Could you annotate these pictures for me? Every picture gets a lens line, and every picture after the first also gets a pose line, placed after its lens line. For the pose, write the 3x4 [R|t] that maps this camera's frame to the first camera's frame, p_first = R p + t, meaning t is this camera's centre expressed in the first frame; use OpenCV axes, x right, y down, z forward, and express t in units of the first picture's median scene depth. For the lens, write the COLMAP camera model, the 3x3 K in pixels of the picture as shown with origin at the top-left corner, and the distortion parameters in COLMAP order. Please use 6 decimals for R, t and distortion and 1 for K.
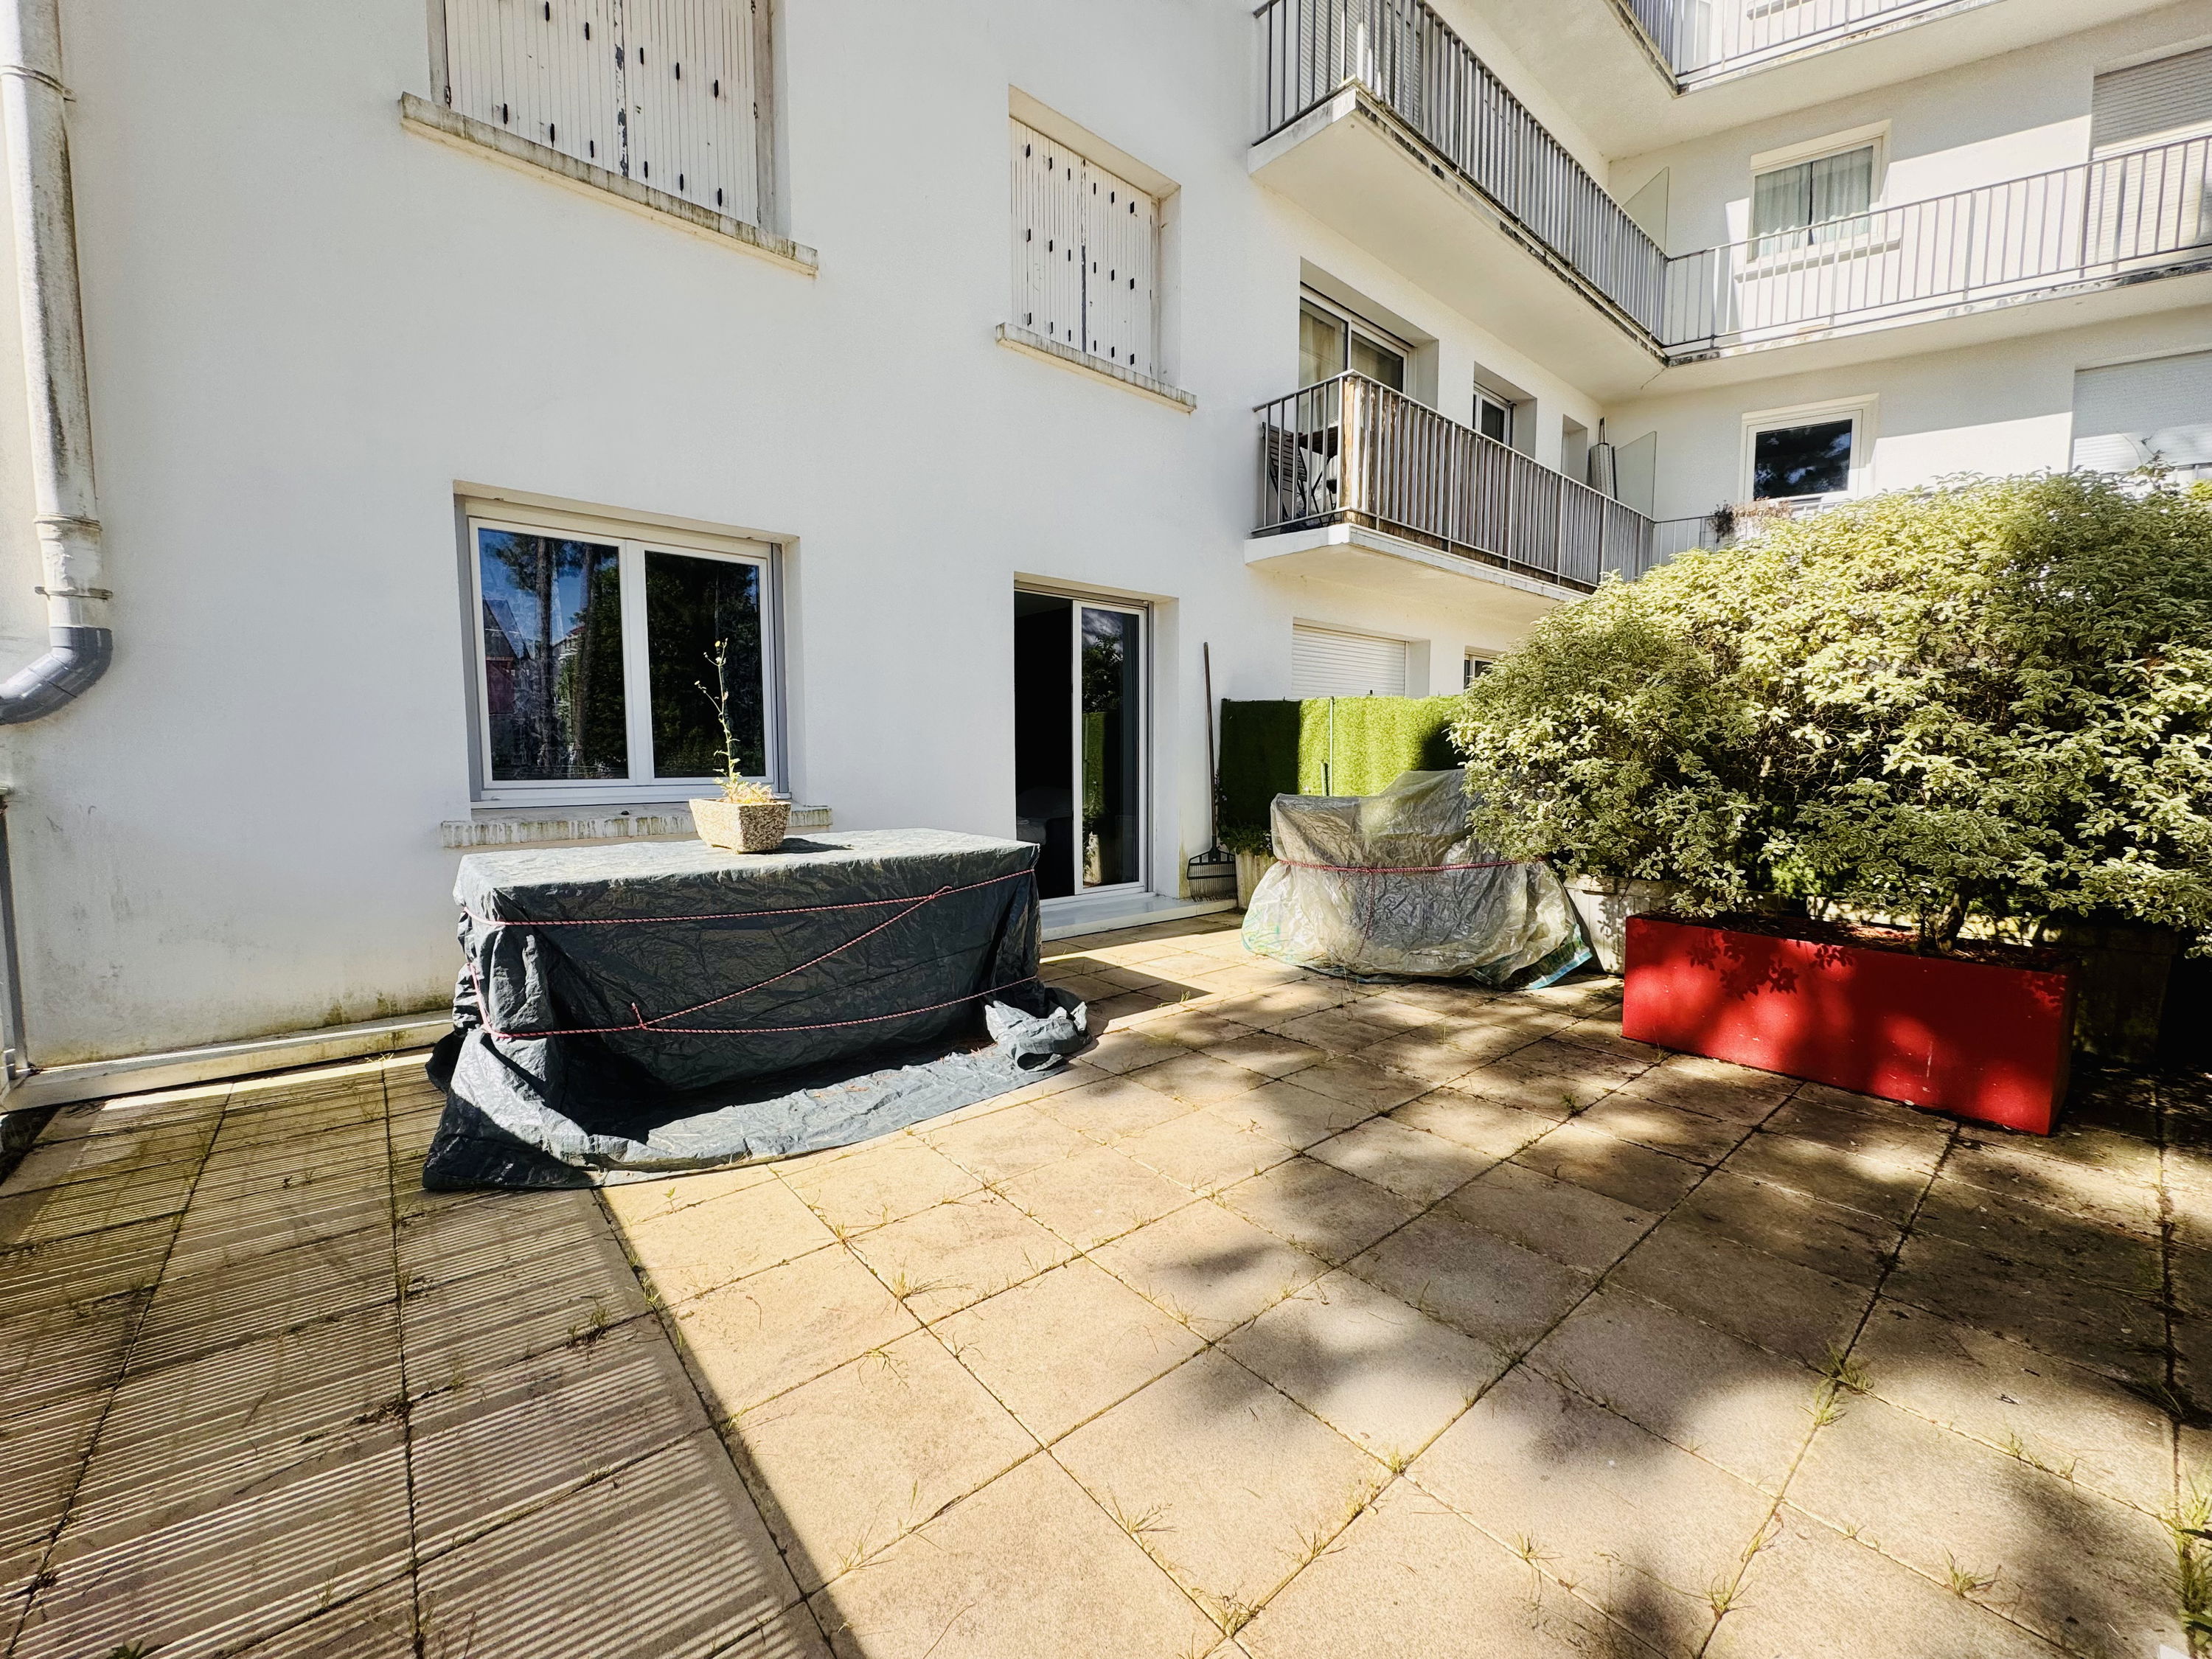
lens RADIAL K [[879.6, 0, 1105.7], [0, 879.6, 824.7], [0, 0, 1]] dist [-0.004956, 0.001229]
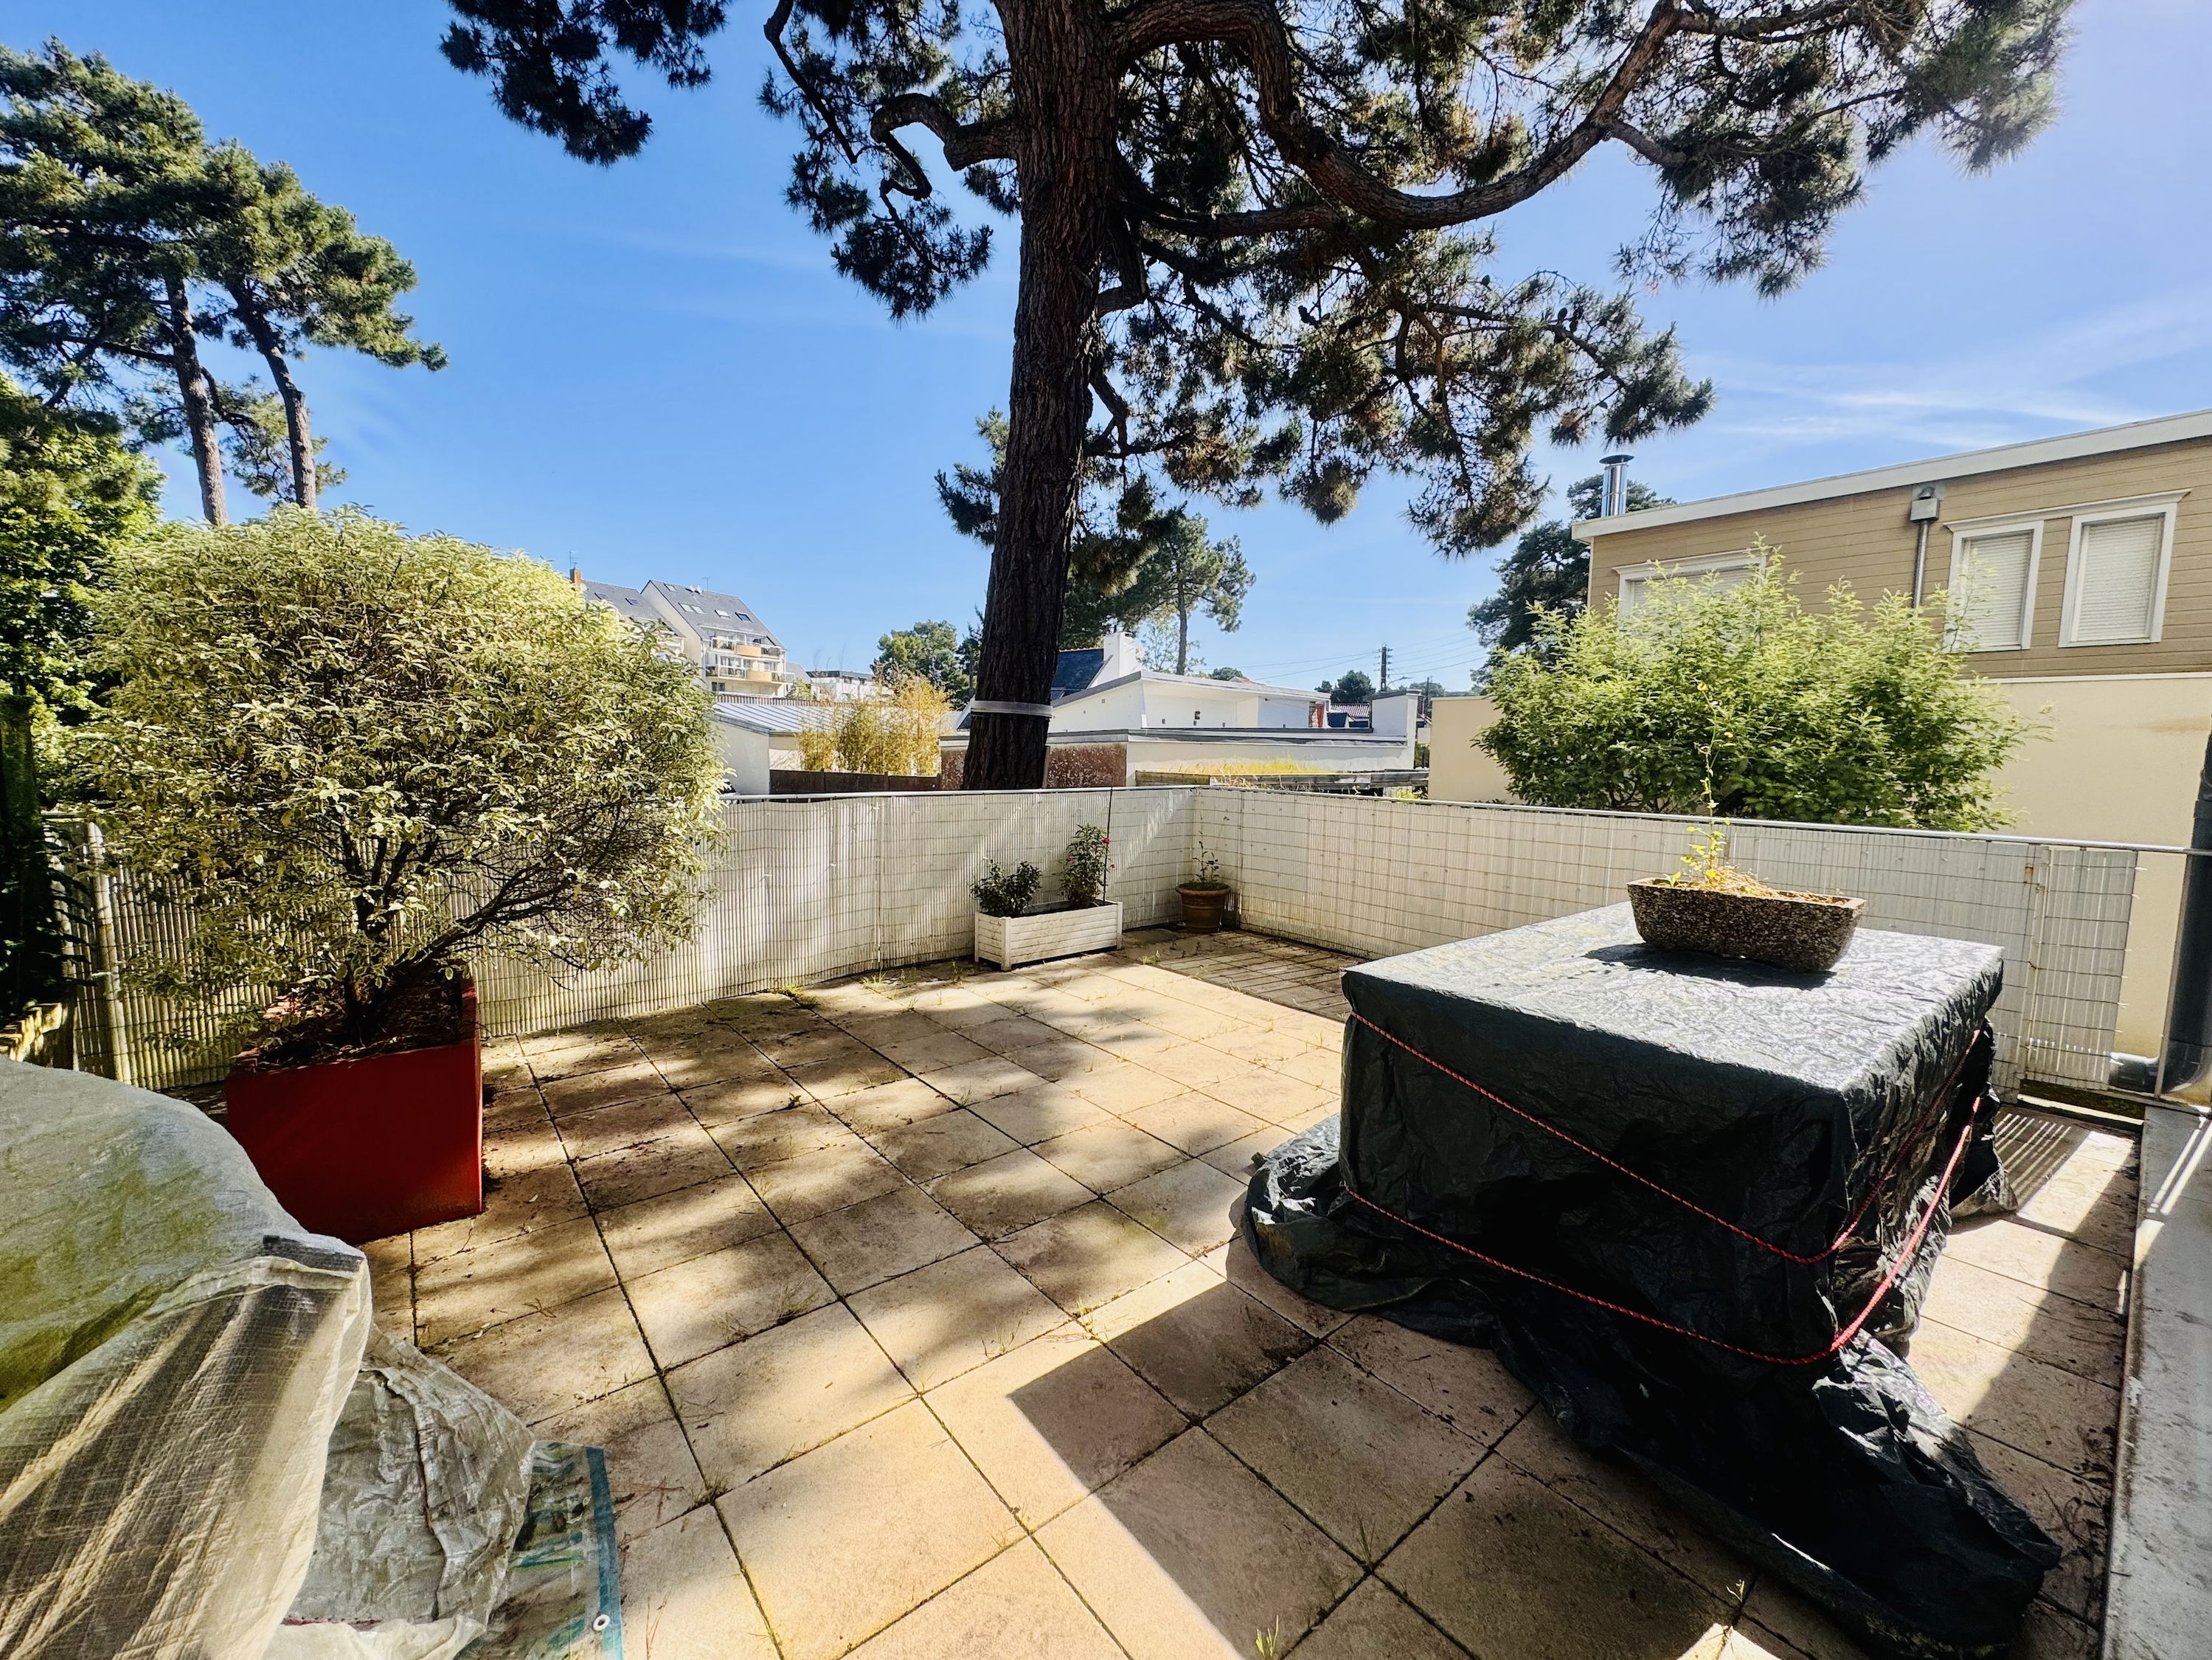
lens RADIAL K [[879.7, 0, 1106.7], [0, 879.7, 833.3], [0, 0, 1]] dist [-0.004956, 0.001229]
pose [[-0.999763, -0.014777, 0.015969, 0.097895], [-0.011711, 0.984059, 0.177455, -0.215492], [-0.018337, 0.177226, -0.983999, 1.889141]]
